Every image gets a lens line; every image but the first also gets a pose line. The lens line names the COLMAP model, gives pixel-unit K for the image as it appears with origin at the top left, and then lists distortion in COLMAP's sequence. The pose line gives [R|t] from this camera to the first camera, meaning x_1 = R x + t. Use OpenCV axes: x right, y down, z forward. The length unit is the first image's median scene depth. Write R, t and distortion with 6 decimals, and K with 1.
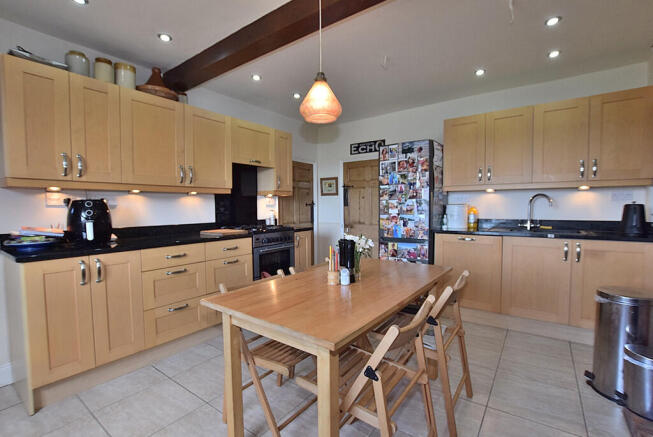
lens RADIAL K [[294.7, 0, 329.3], [0, 294.7, 217.0], [0, 0, 1]] dist [-0.024457, 0.001729]
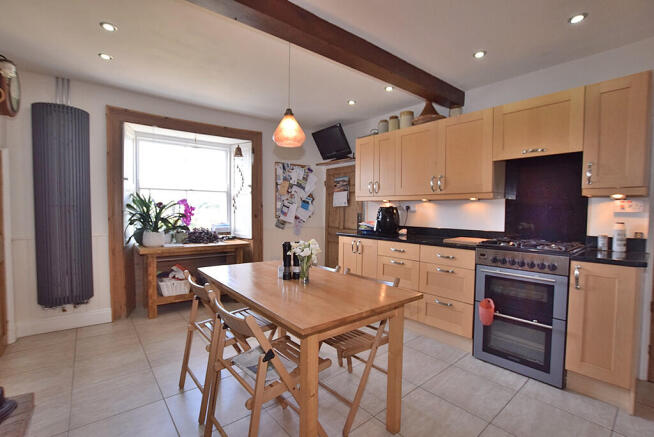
lens RADIAL K [[295.2, 0, 329.9], [0, 295.2, 221.9], [0, 0, 1]] dist [-0.024457, 0.001729]
pose [[-0.237391, 0.038667, -0.970644, 0.663981], [-0.049524, 0.997426, 0.051846, -0.035550], [0.970151, 0.060378, -0.234865, 0.834429]]
